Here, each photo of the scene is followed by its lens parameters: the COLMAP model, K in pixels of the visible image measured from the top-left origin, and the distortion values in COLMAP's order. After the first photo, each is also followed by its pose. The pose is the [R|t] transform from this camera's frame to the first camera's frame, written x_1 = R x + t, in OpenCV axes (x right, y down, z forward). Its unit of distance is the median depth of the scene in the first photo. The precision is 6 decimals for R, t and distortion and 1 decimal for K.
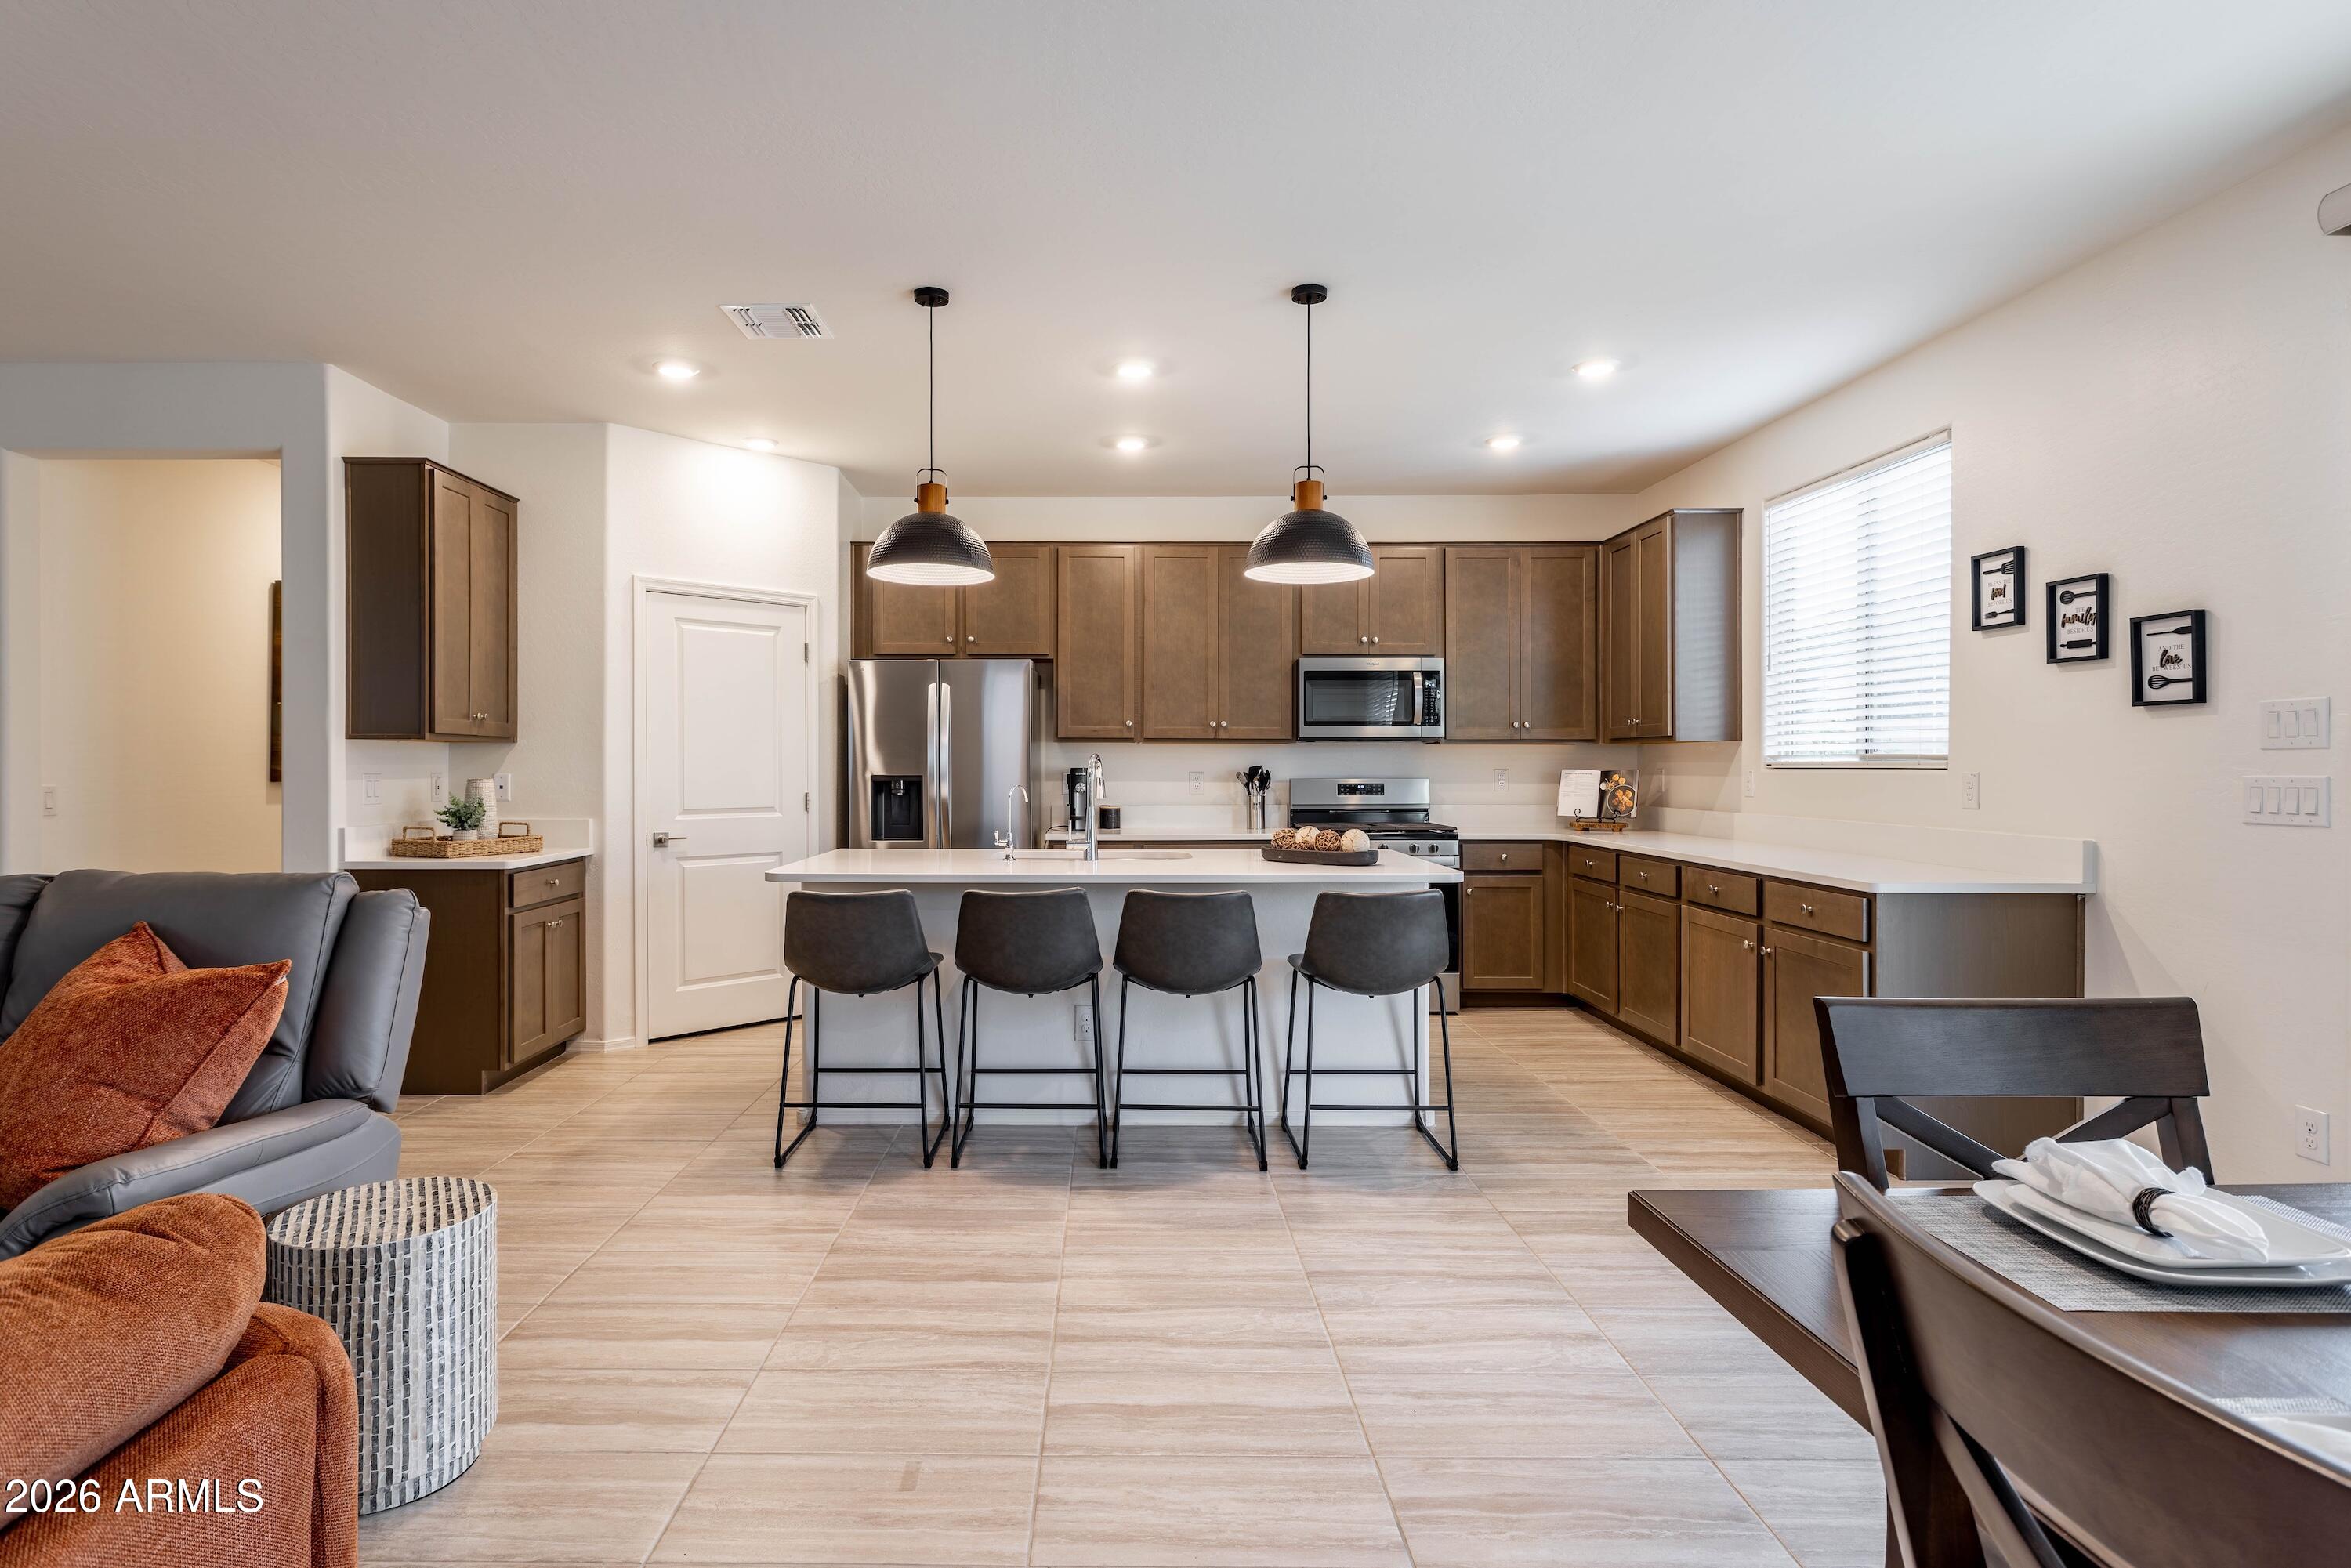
lens RADIAL K [[1213.6, 0, 1108.6], [0, 1213.6, 784.8], [0, 0, 1]] dist [0.000349, -0.000867]
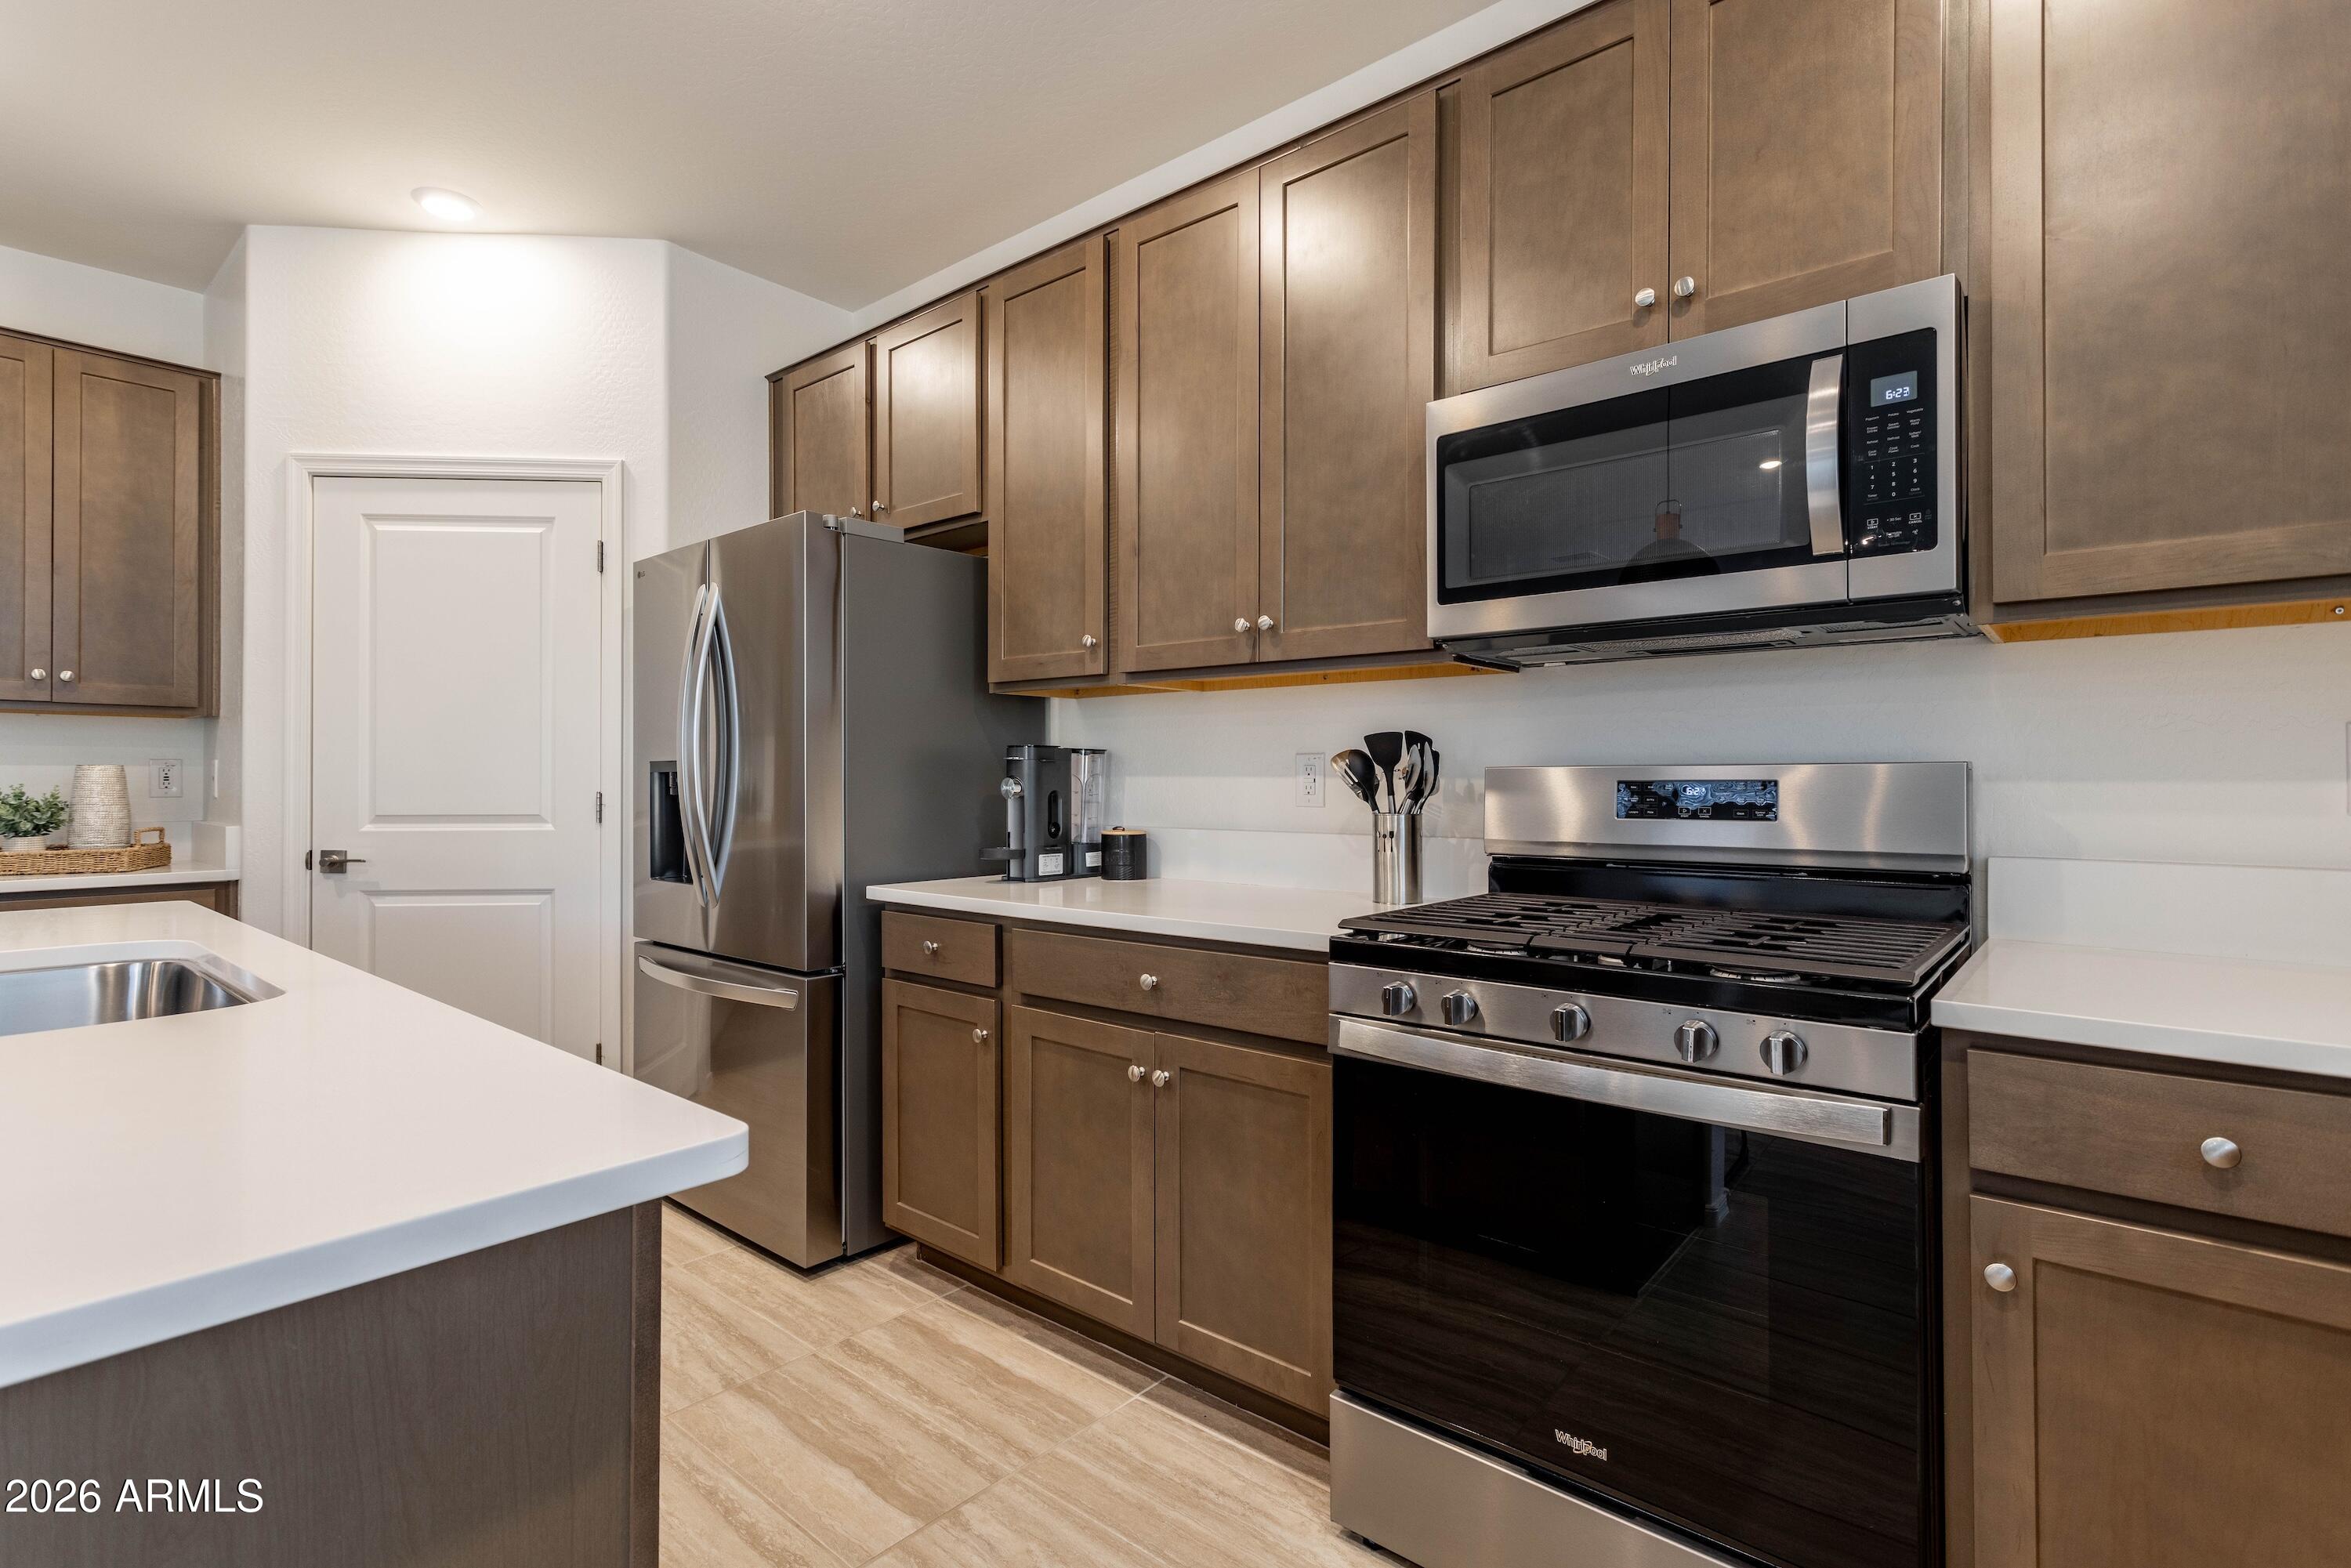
lens RADIAL K [[1110.9, 0, 1174.1], [0, 1110.9, 780.7], [0, 0, 1]] dist [0.002083, 0.001511]
pose [[0.760981, 0.001668, -0.648772, 0.453861], [-0.010946, 0.999887, -0.010269, 0.004871], [0.648682, 0.014916, 0.760914, 1.089378]]
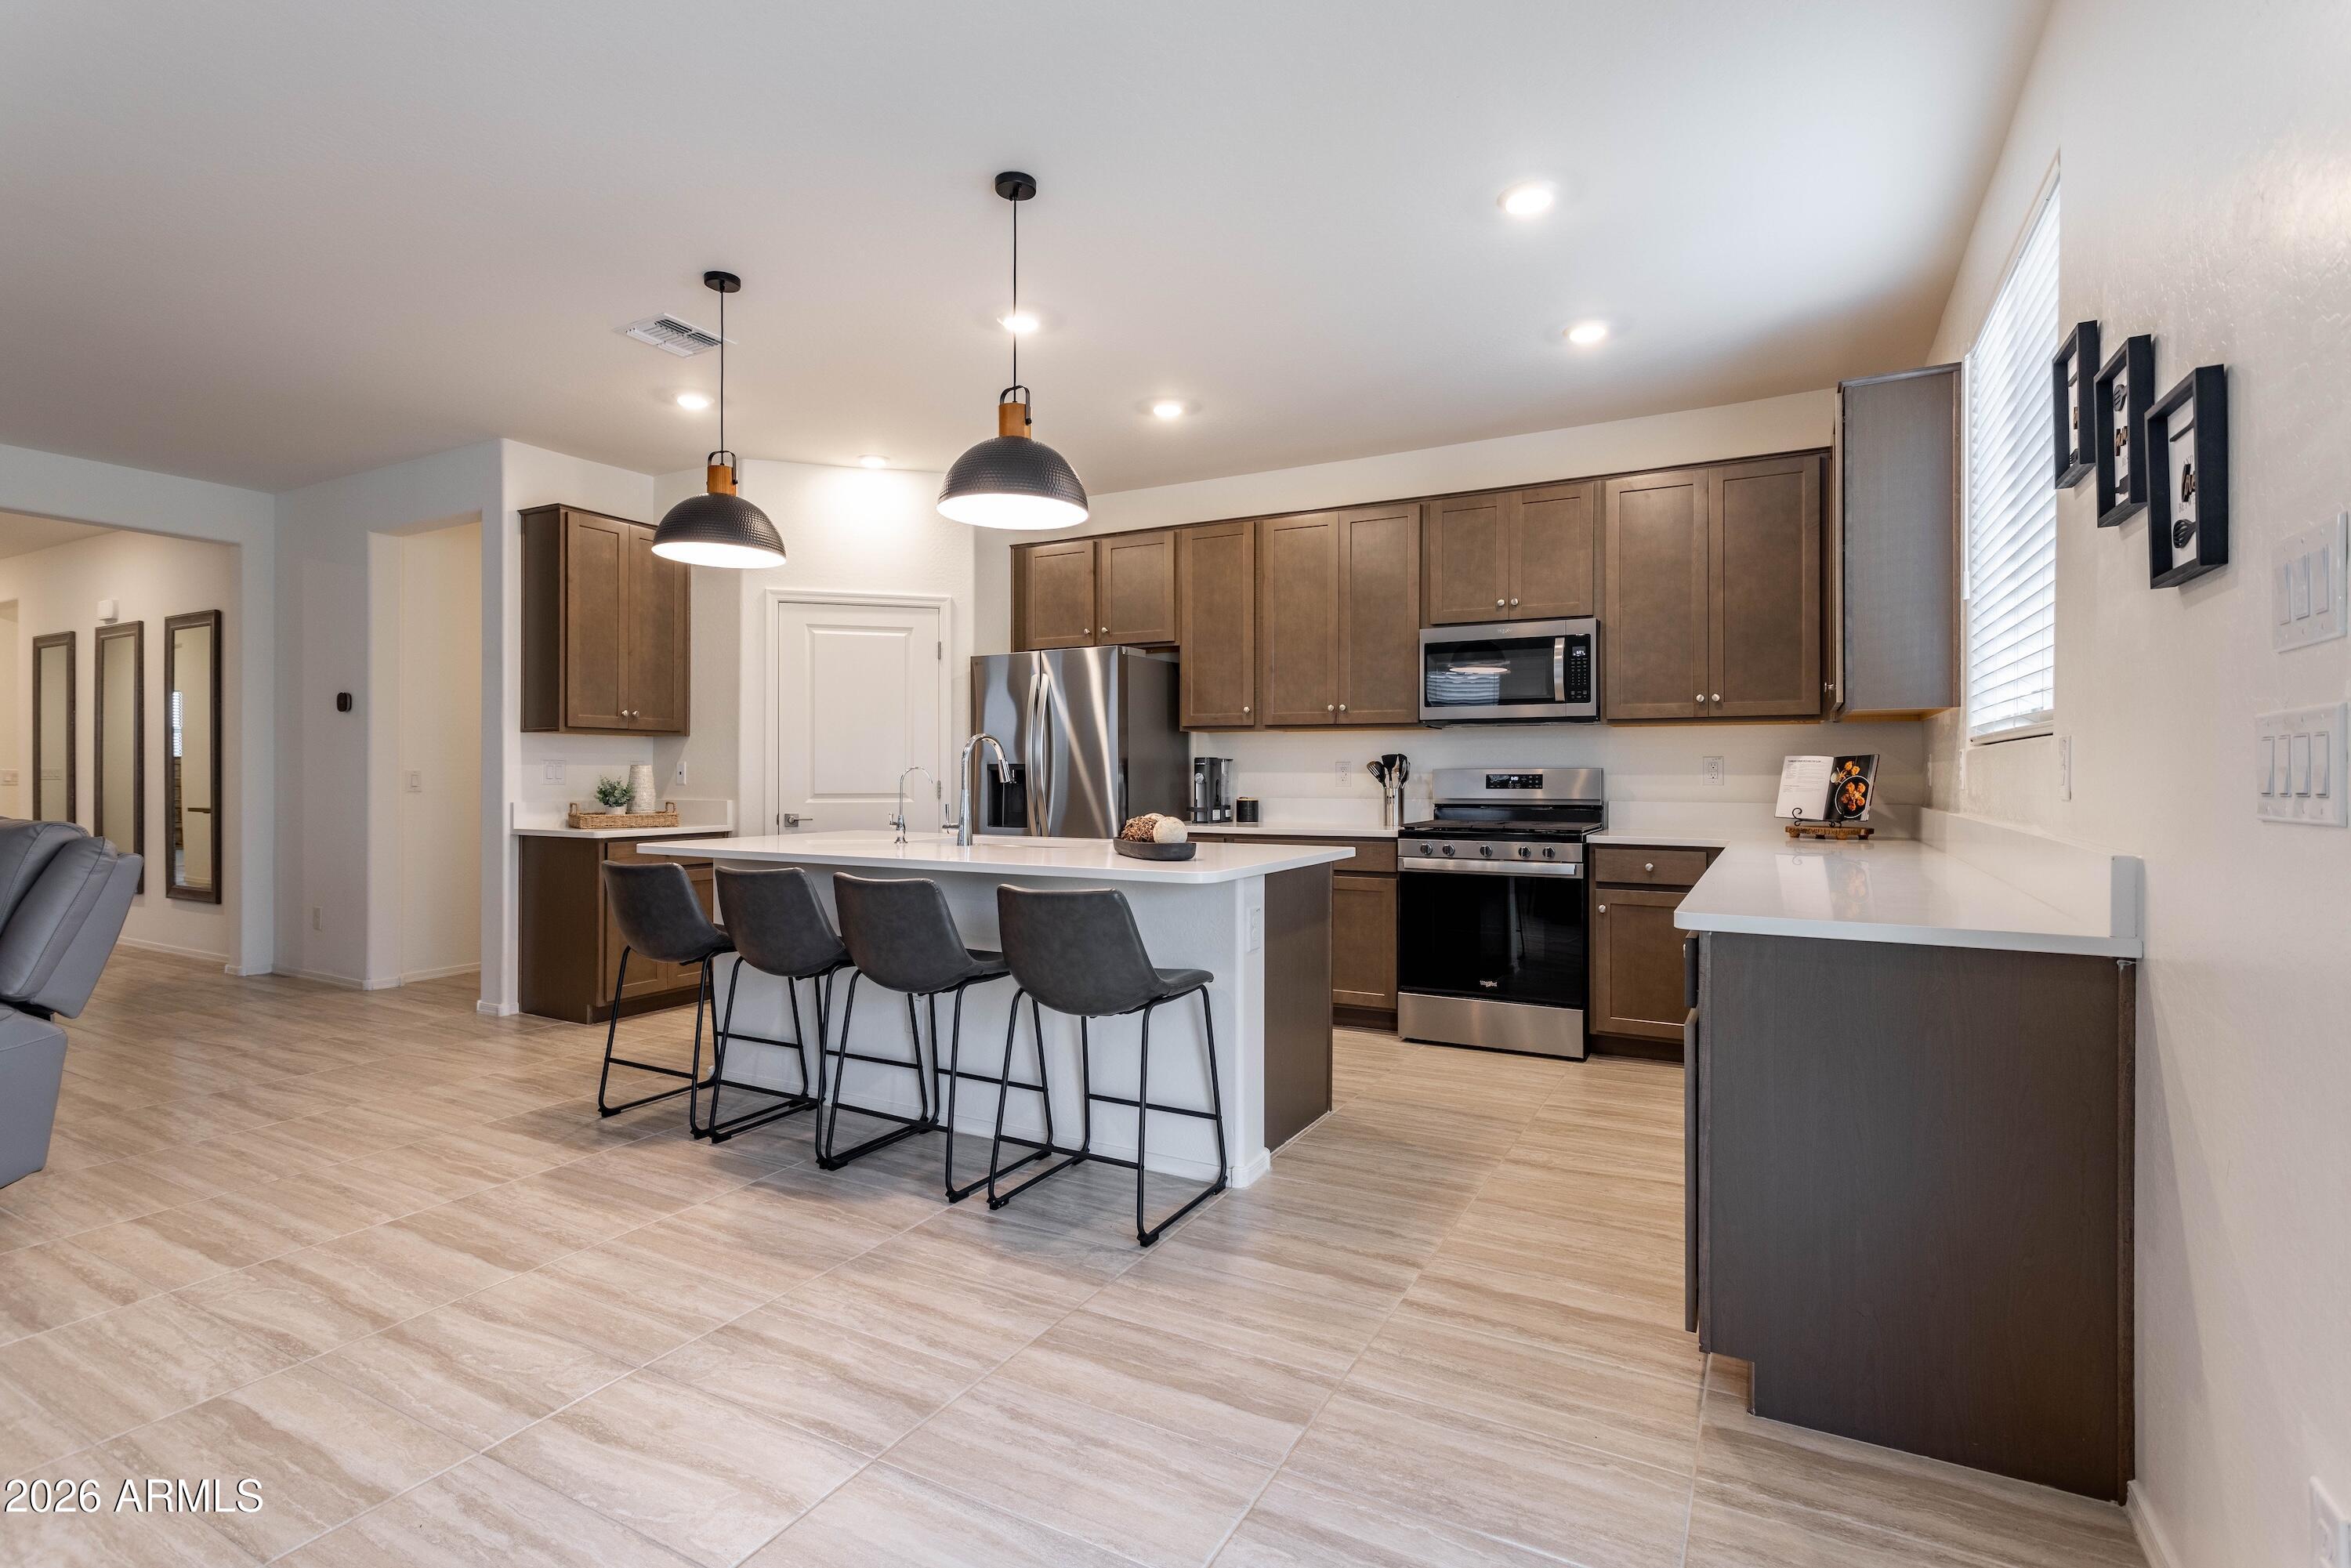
lens RADIAL K [[1110.9, 0, 1175.4], [0, 1110.9, 785.9], [0, 0, 1]] dist [0.002083, 0.001511]
pose [[0.880655, 0.005882, -0.473721, 0.571368], [-0.008524, 0.999958, -0.003429, 0.017829], [0.473681, 0.007058, 0.880668, 0.328354]]
